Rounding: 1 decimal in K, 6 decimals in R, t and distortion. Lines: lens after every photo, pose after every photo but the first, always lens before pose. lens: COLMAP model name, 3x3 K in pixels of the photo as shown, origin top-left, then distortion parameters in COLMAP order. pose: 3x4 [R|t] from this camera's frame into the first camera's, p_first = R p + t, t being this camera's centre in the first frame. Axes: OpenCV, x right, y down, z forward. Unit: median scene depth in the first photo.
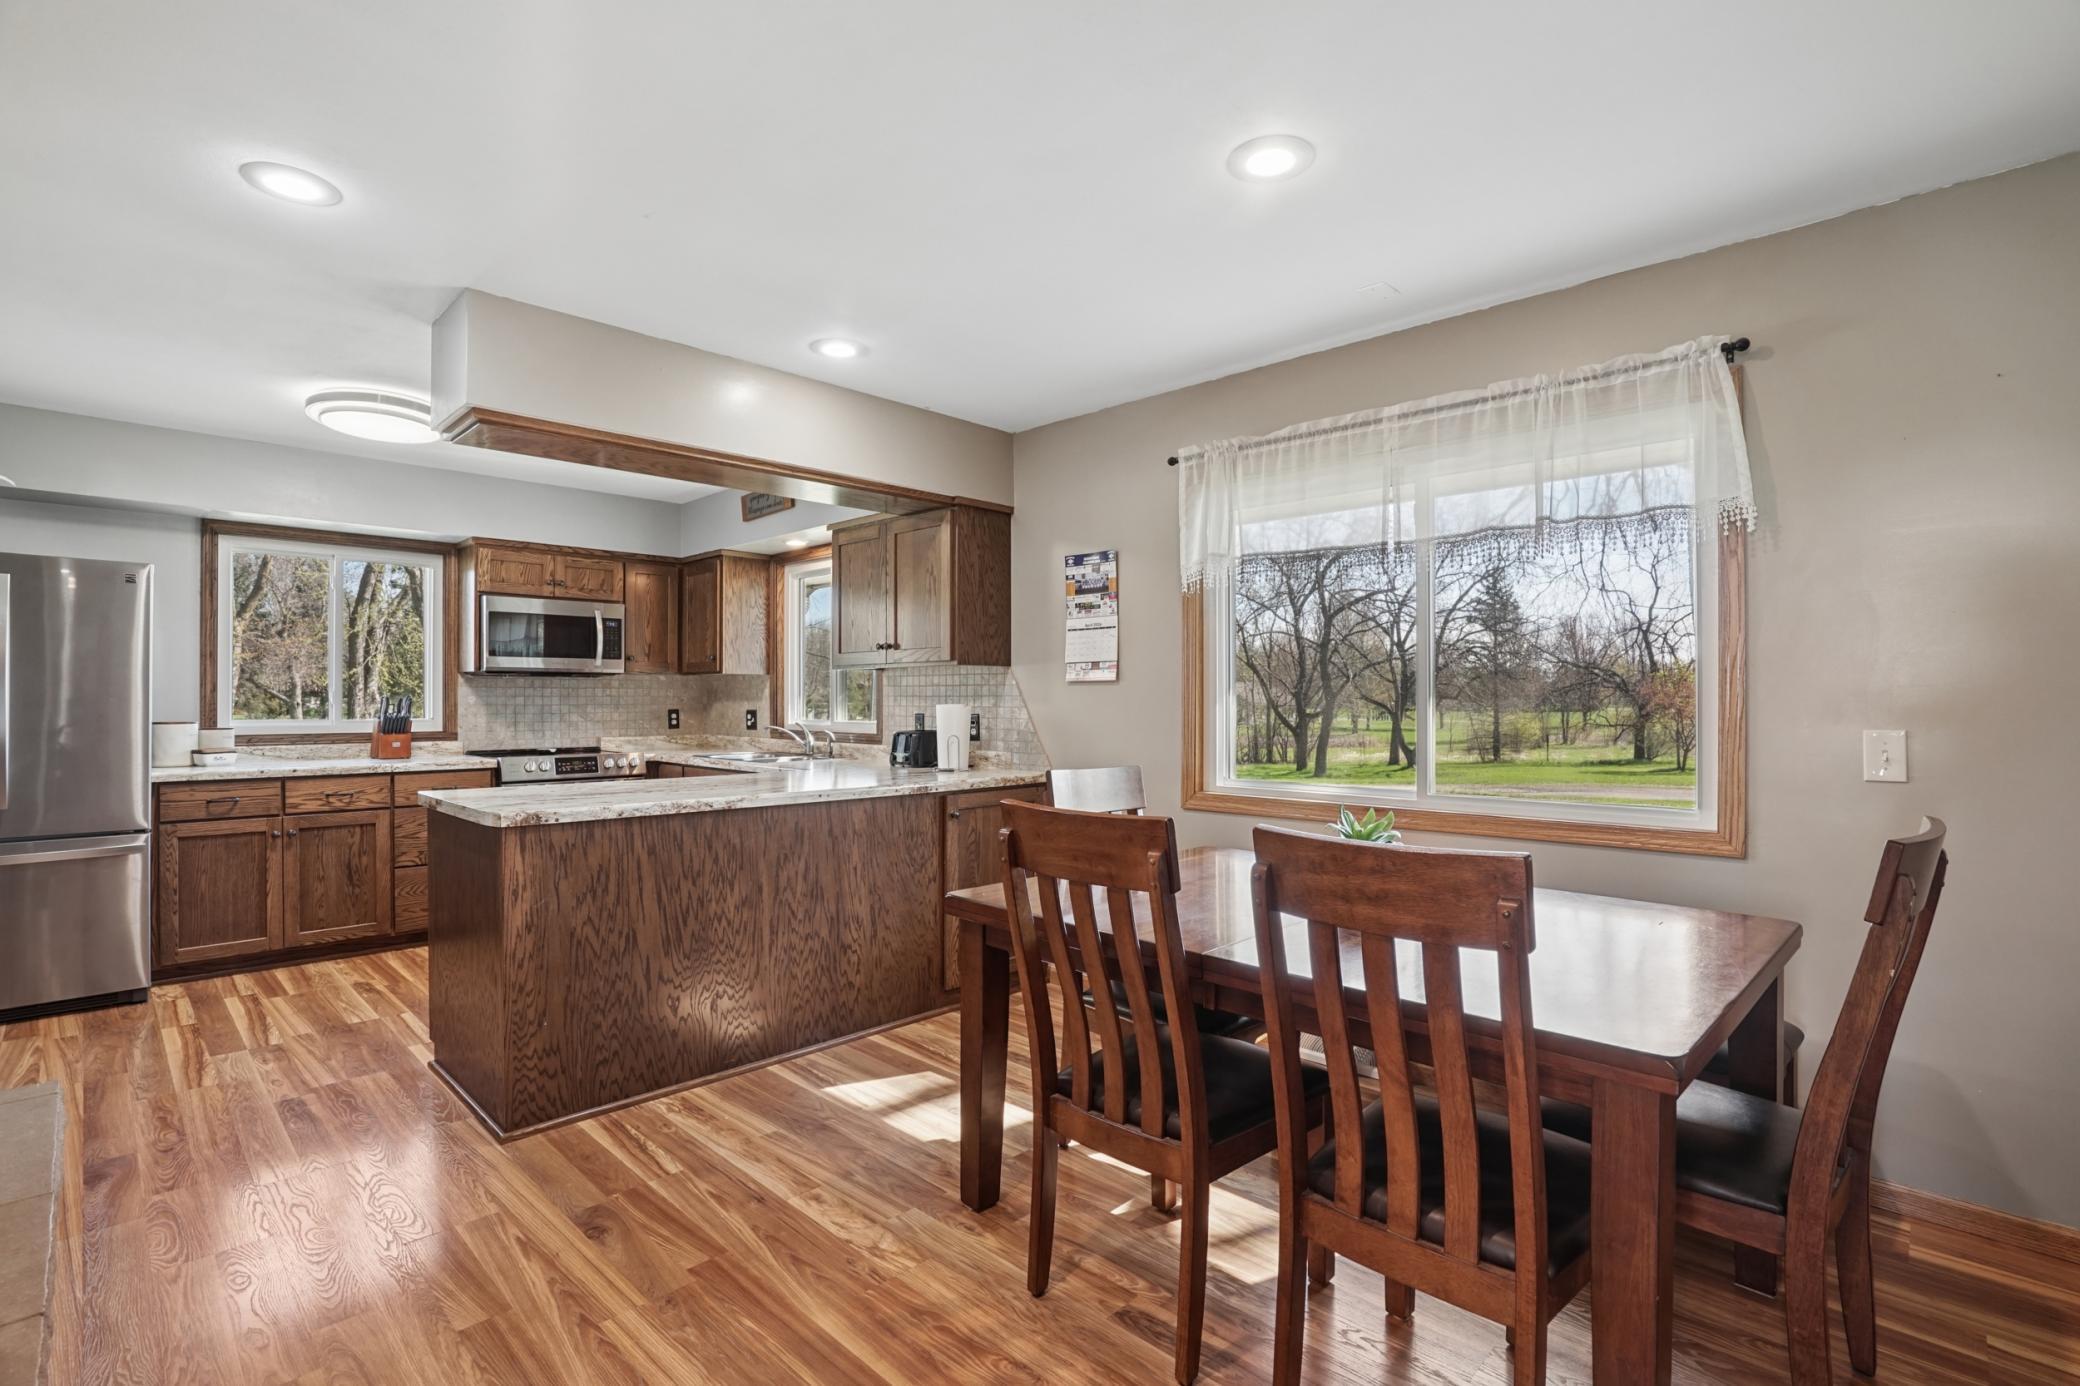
lens RADIAL K [[966.5, 0, 1045.5], [0, 966.5, 697.9], [0, 0, 1]] dist [-0.059477, 0.025404]
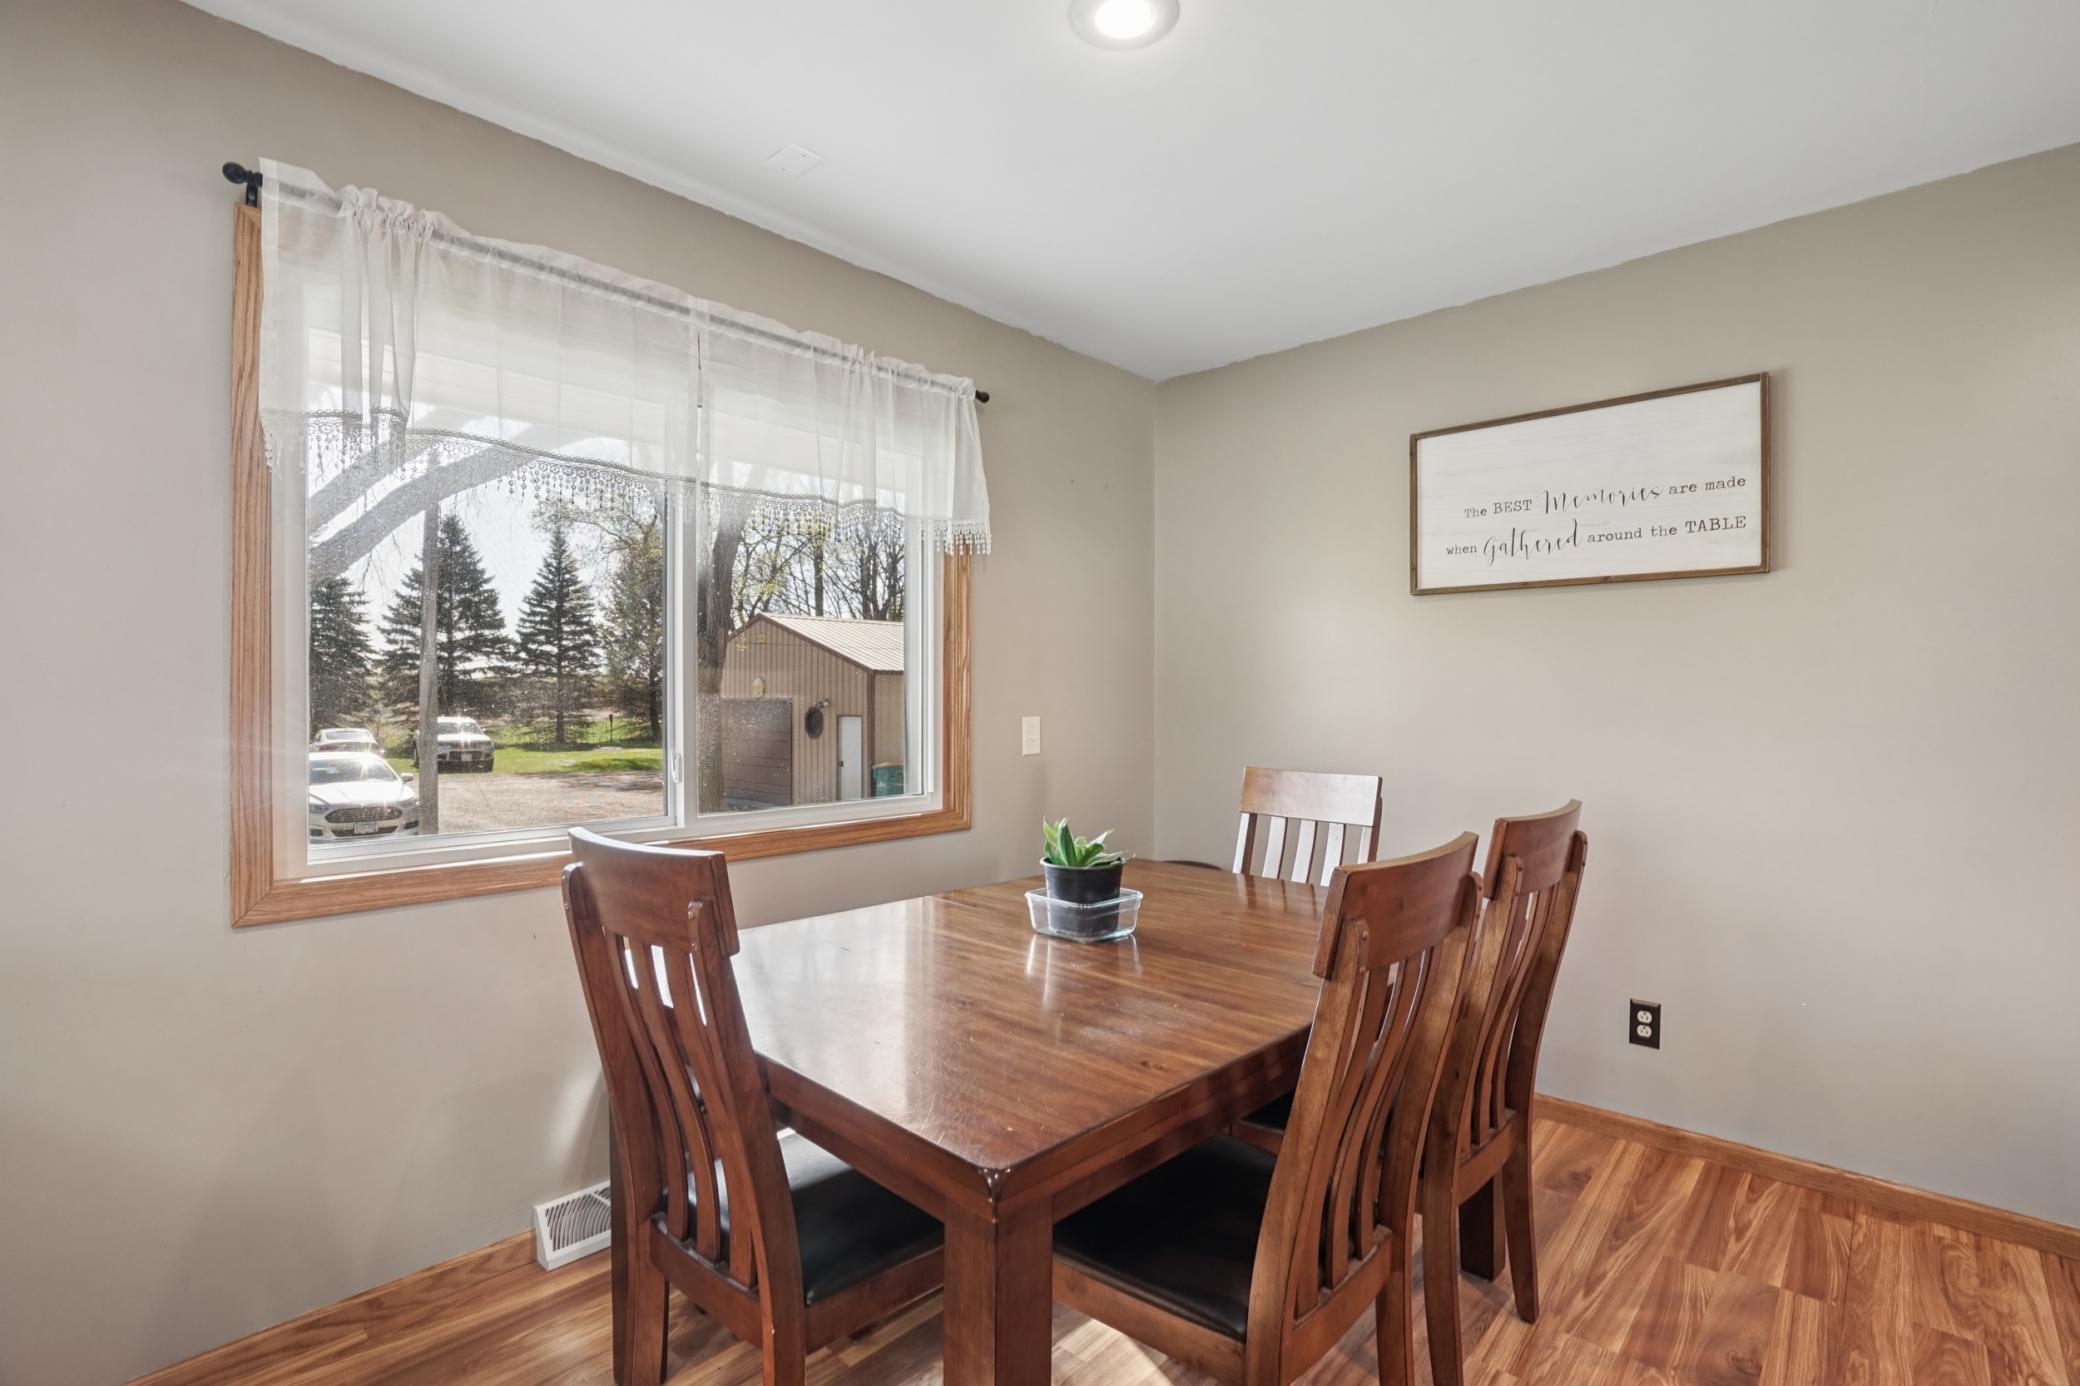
lens RADIAL K [[966.5, 0, 1045.5], [0, 966.5, 697.9], [0, 0, 1]] dist [-0.059477, 0.025404]
pose [[-0.025944, -0.004728, 0.999652, -0.295688], [-0.000196, 0.999989, 0.004724, 0.000043], [-0.999663, -0.000073, -0.025944, 0.581794]]
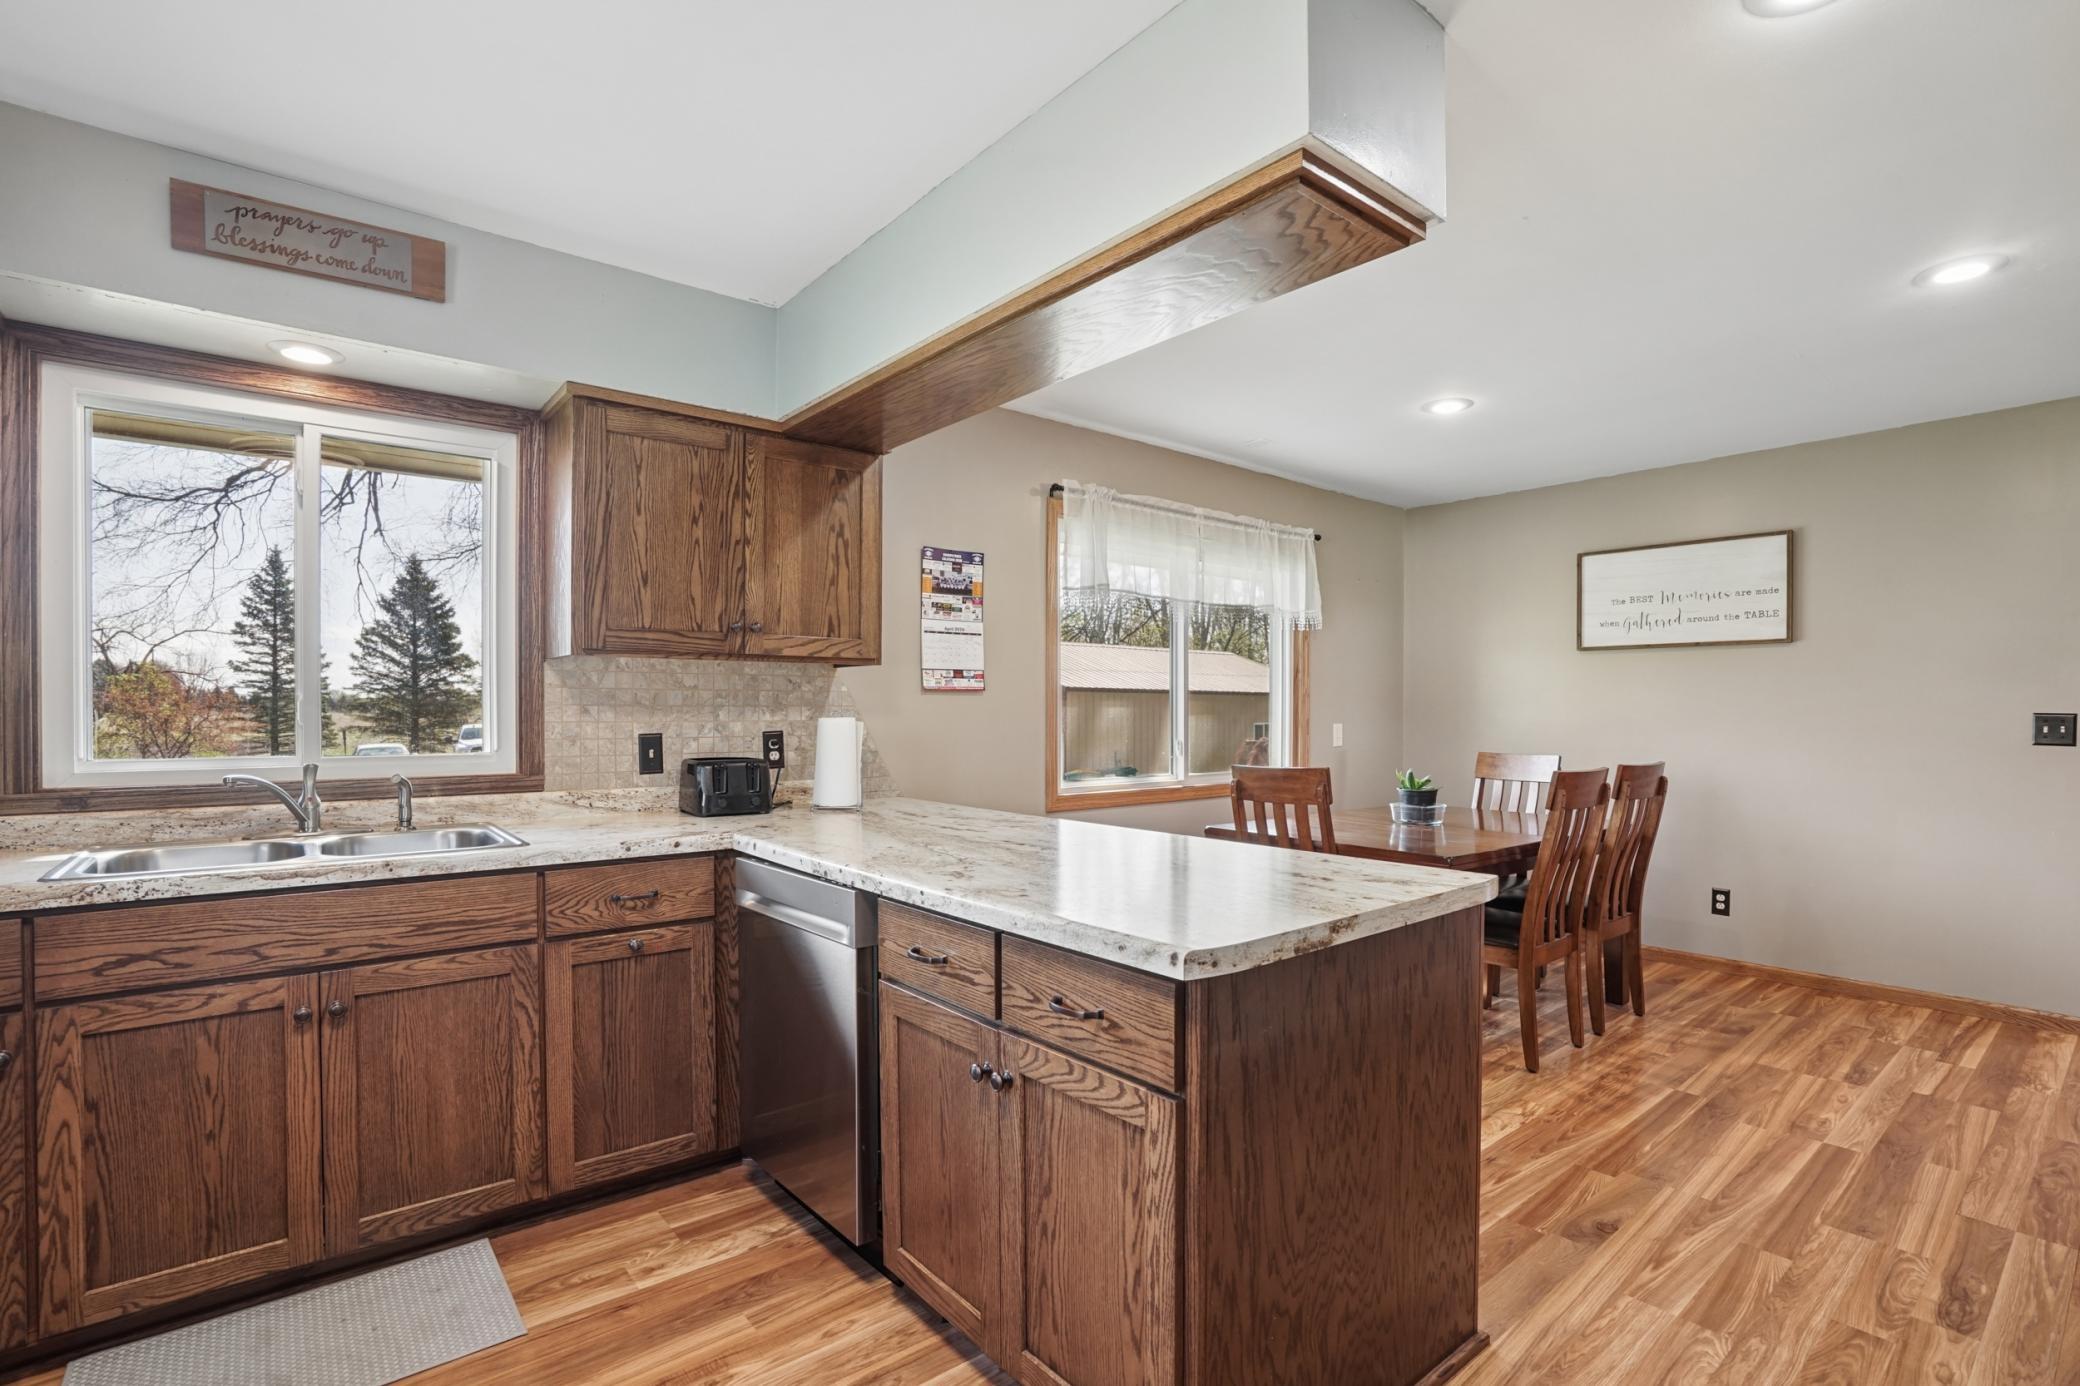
lens RADIAL K [[962.8, 0, 1041.9], [0, 962.8, 713.2], [0, 0, 1]] dist [-0.063091, 0.024485]
pose [[0.119371, -0.005187, 0.992836, -0.861480], [-0.002011, 0.999983, 0.005466, -0.000836], [-0.992848, -0.002649, 0.119359, 0.822688]]
